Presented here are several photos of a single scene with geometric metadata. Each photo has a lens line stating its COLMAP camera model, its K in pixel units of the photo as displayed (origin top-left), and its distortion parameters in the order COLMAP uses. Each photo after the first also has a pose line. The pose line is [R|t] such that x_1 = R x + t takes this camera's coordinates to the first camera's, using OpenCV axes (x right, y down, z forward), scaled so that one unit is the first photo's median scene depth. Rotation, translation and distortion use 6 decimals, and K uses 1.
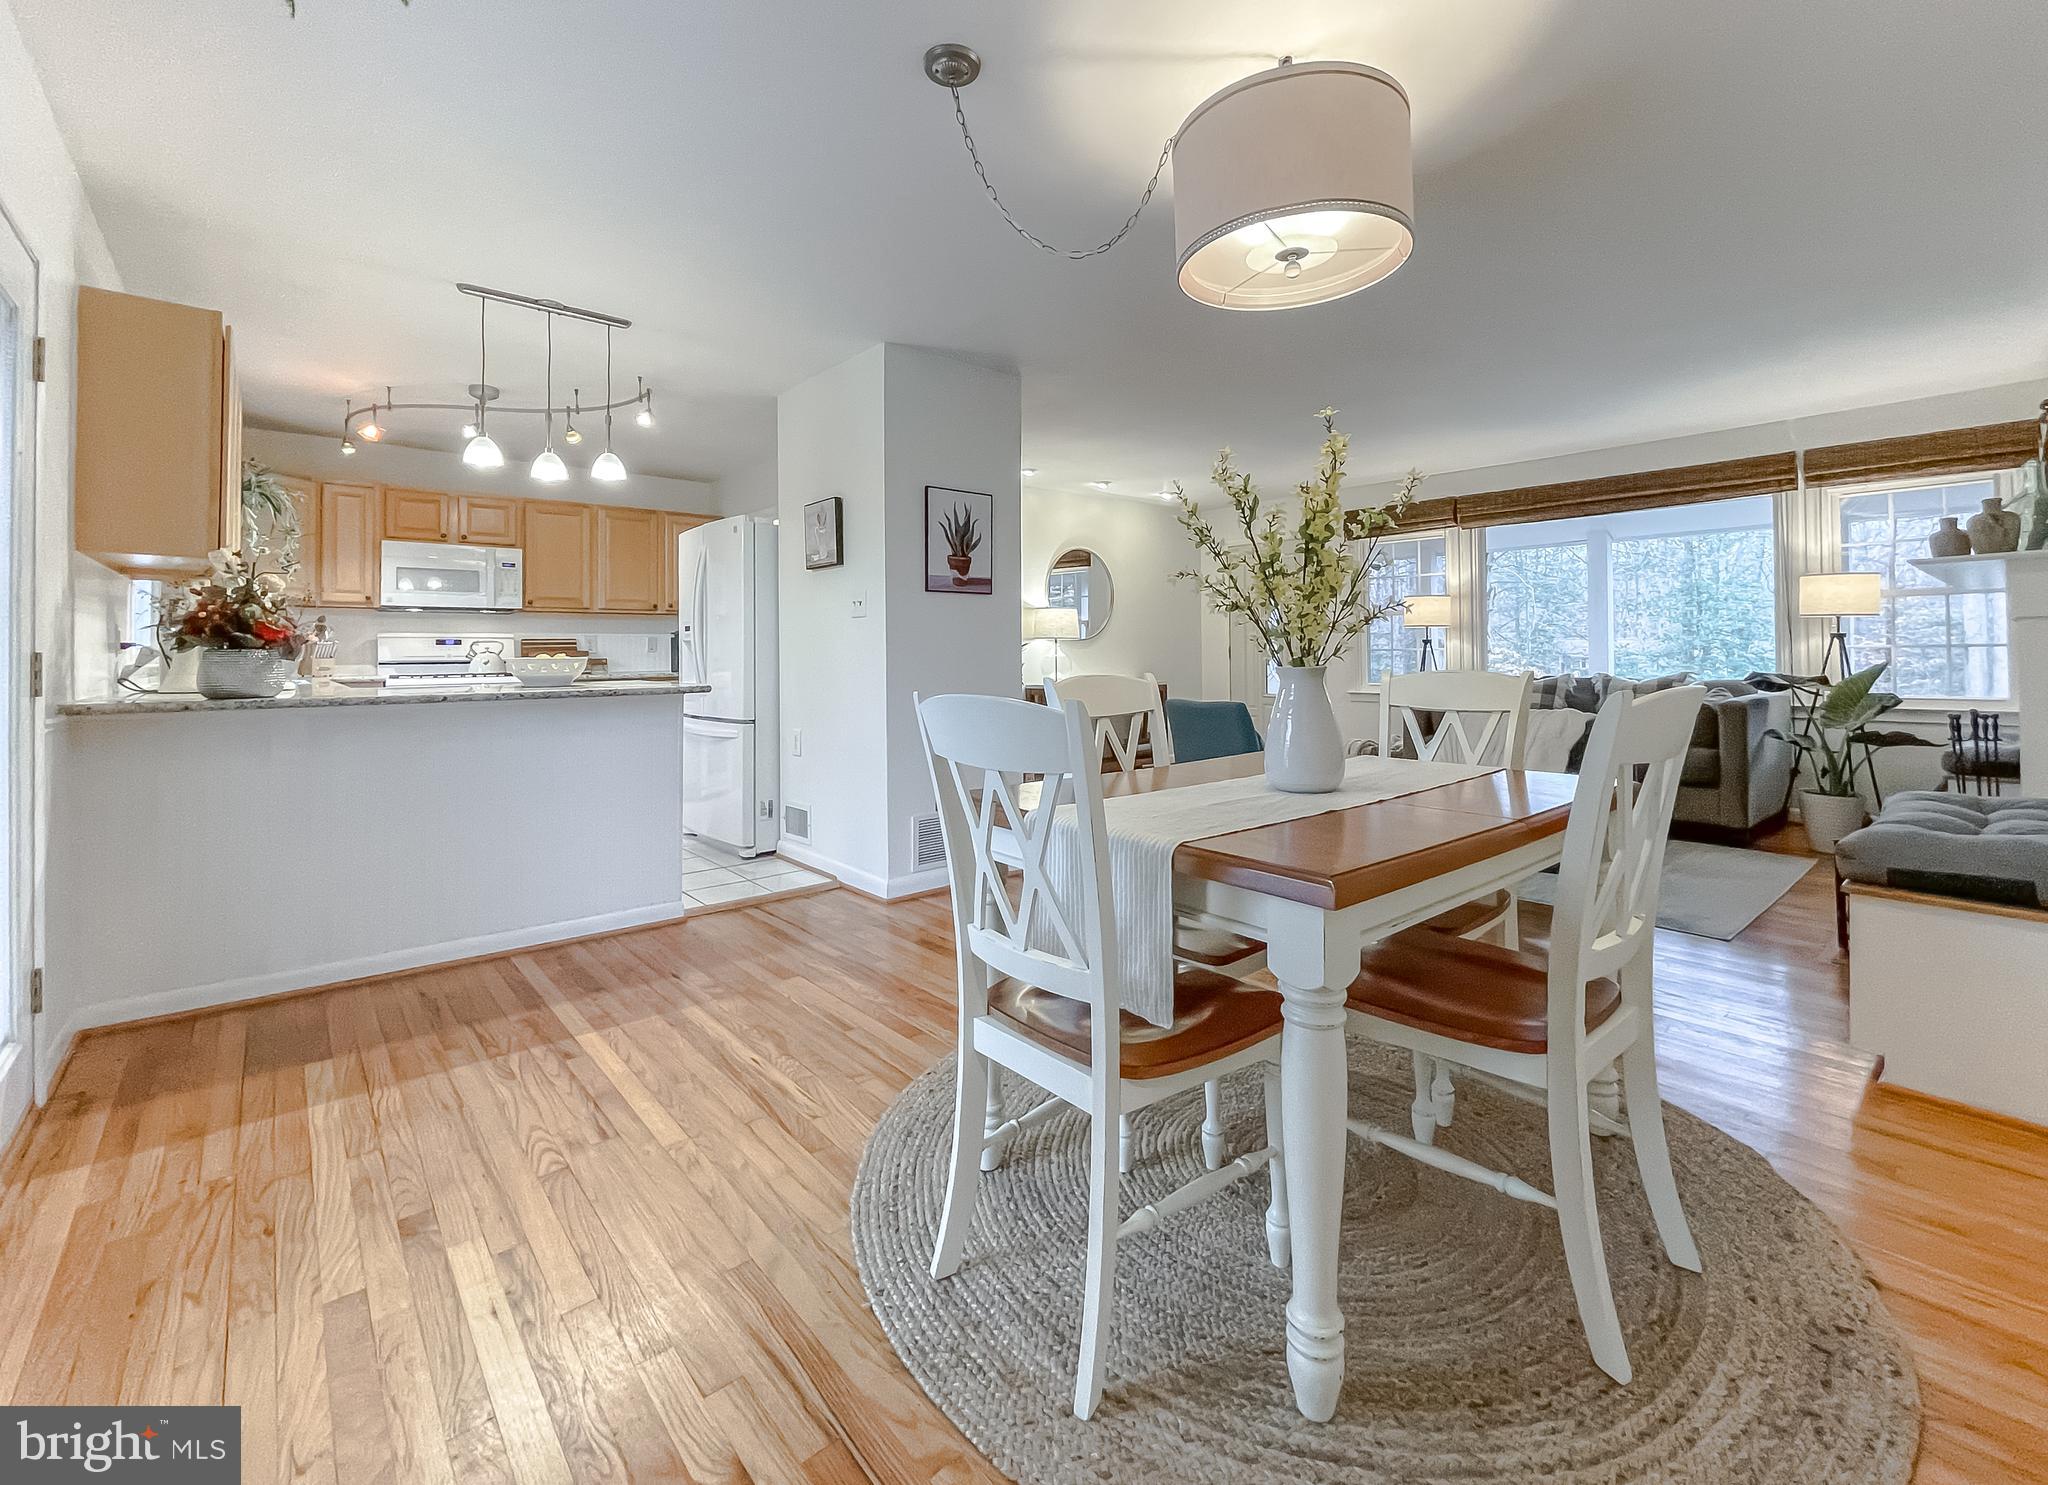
lens RADIAL K [[855.8, 0, 1018.9], [0, 855.8, 647.6], [0, 0, 1]] dist [0.001807, 0.000302]
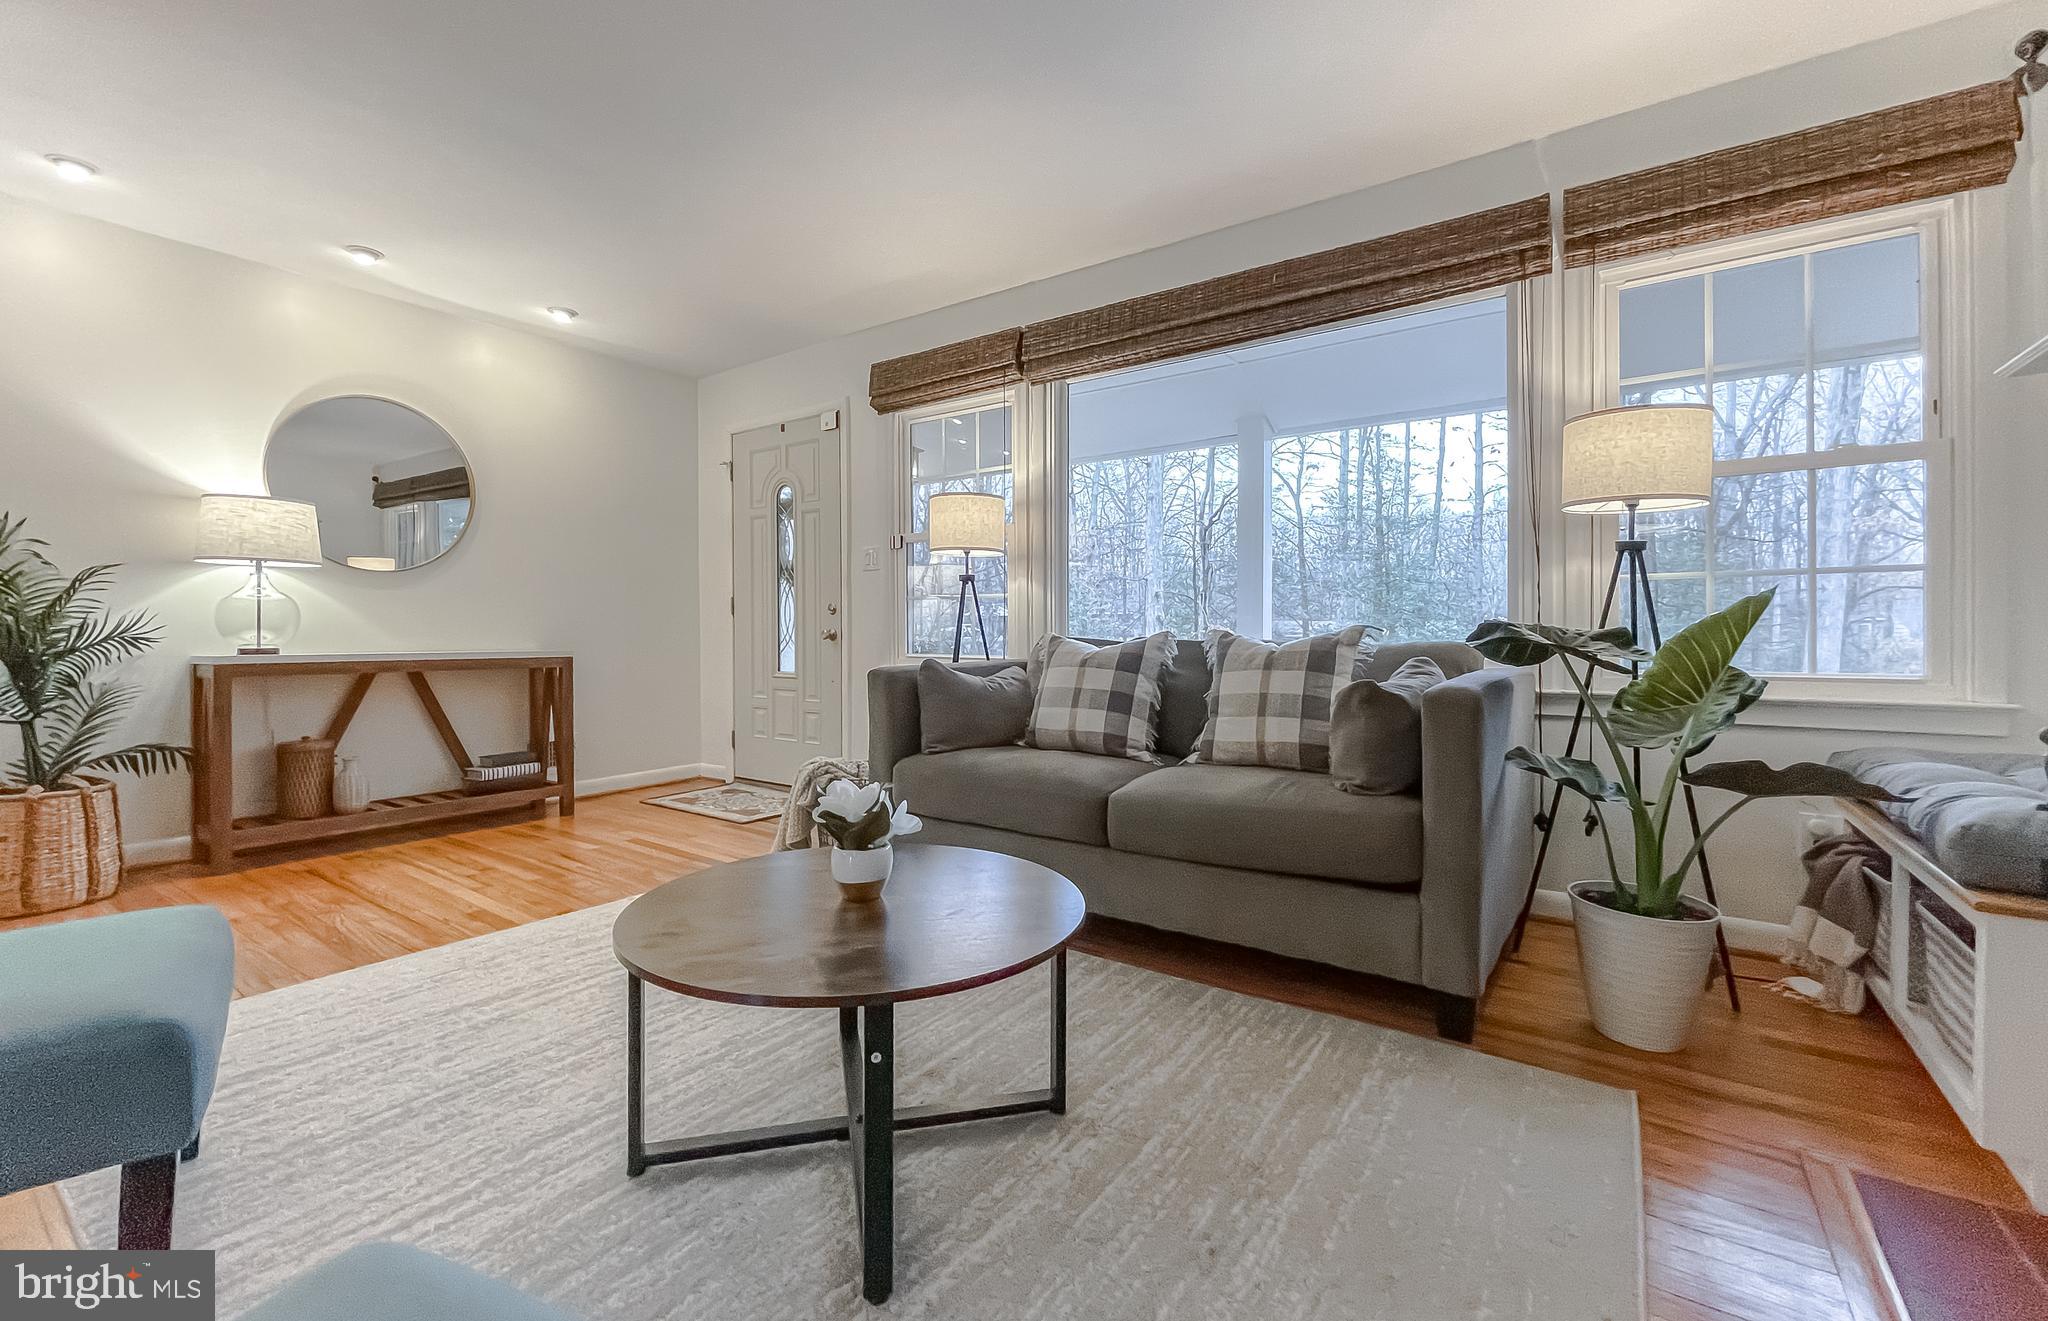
lens RADIAL K [[834.9, 0, 1010.3], [0, 834.9, 642.2], [0, 0, 1]] dist [-0.006435, 0.003825]
pose [[0.967982, 0.003540, 0.250993, 0.487630], [-0.007963, 0.999830, 0.016605, 0.032870], [-0.250892, -0.018072, 0.967846, 0.616074]]
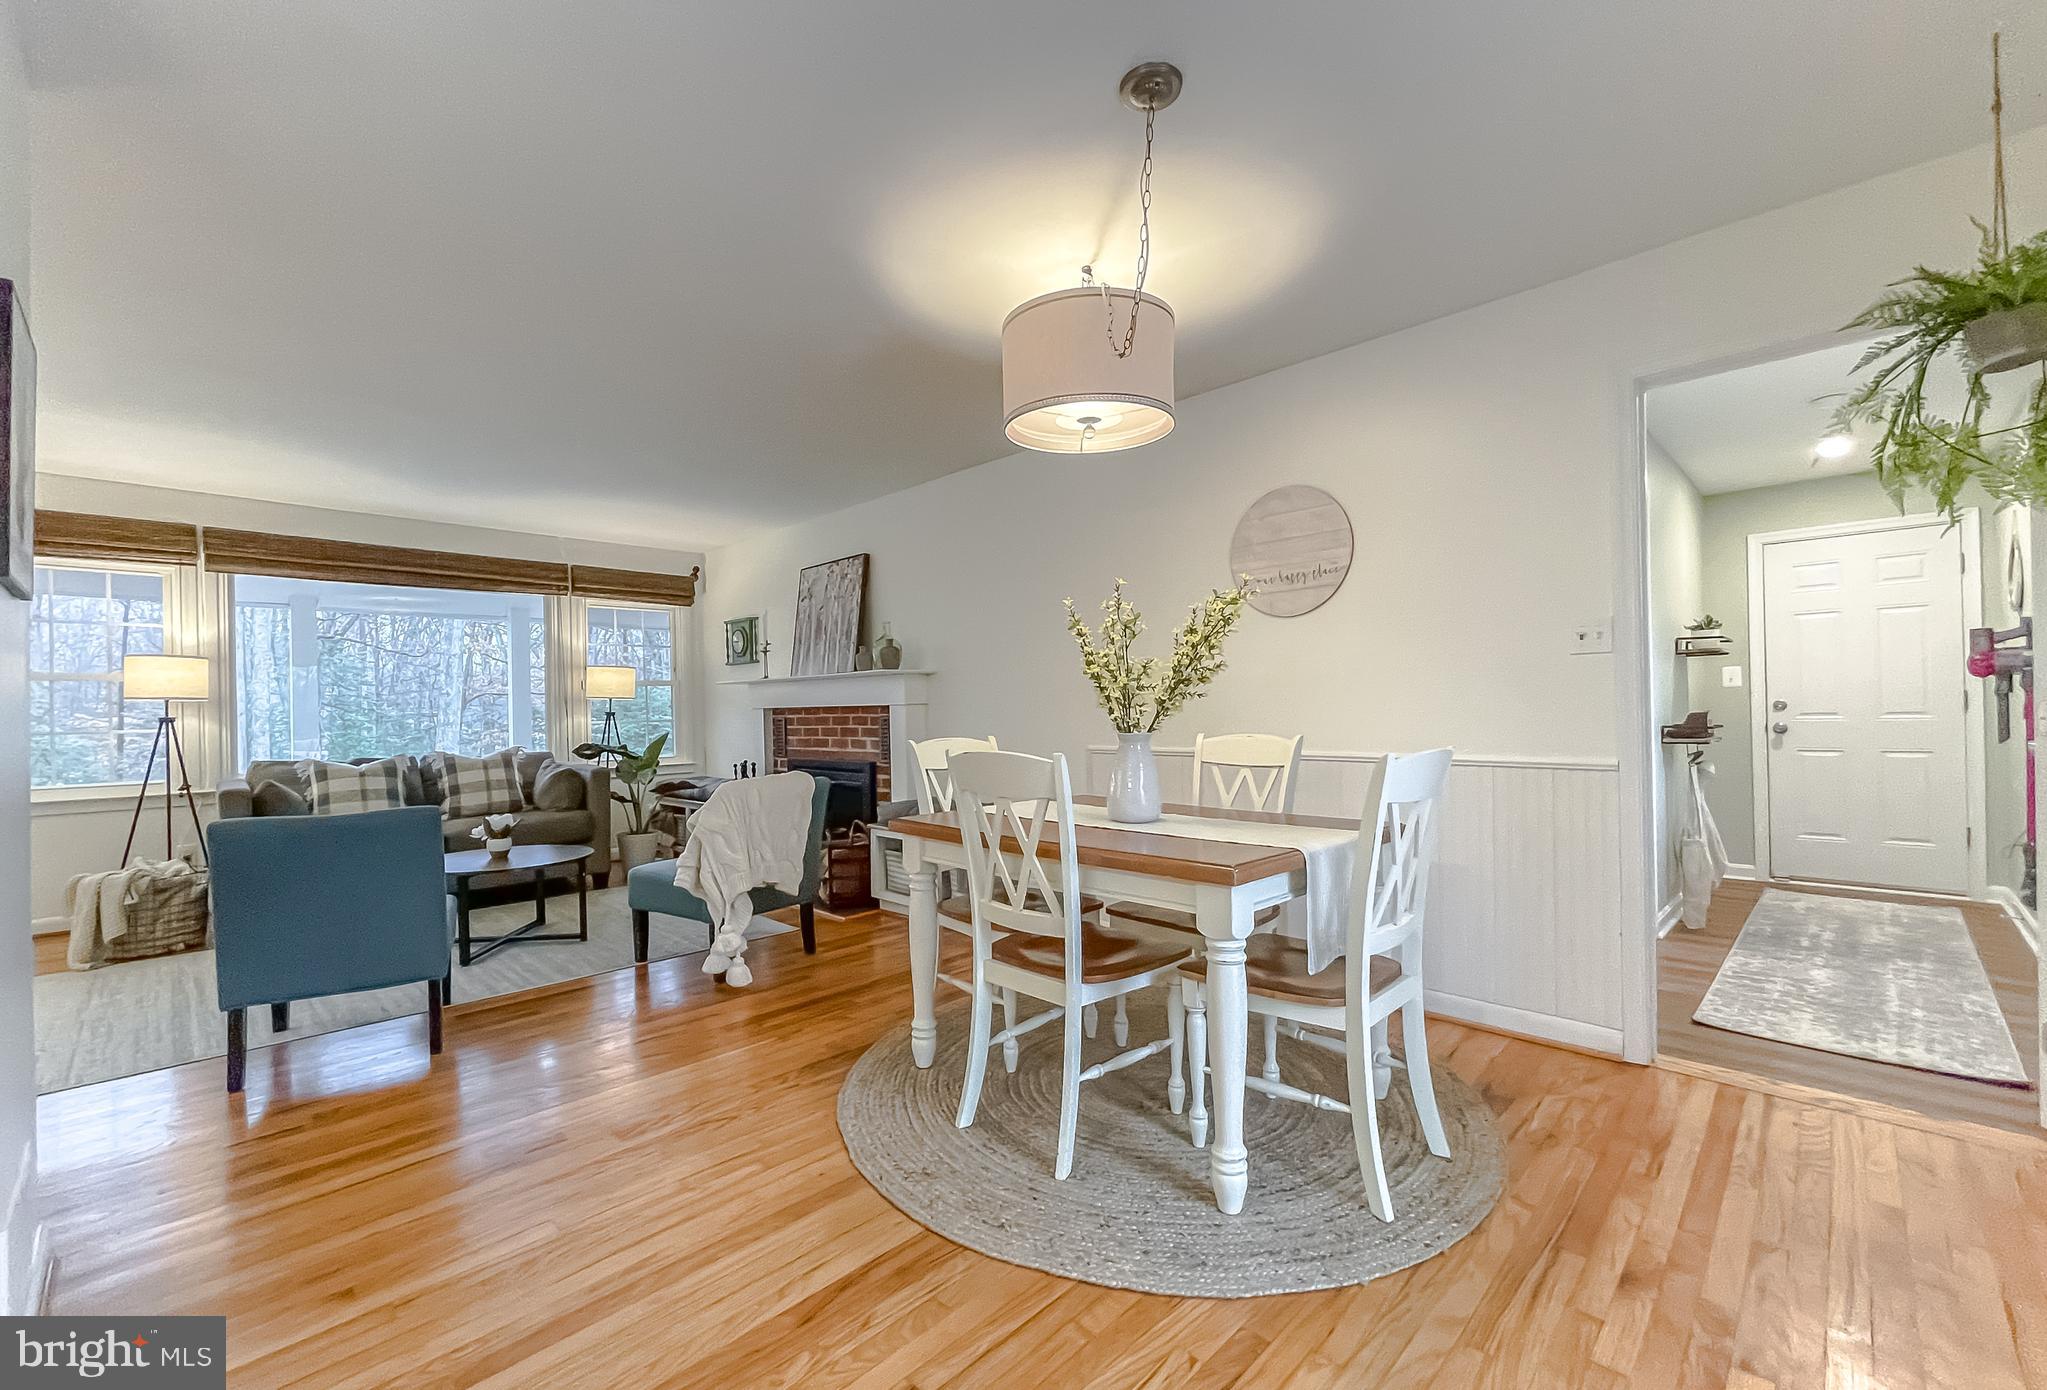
lens RADIAL K [[861.9, 0, 1014.0], [0, 861.9, 706.5], [0, 0, 1]] dist [0.000152, 0.000013]
pose [[-0.088945, 0.015289, 0.995919, -0.390477], [0.013419, 0.999810, -0.014150, 0.001031], [-0.995946, 0.012106, -0.089133, 0.490104]]
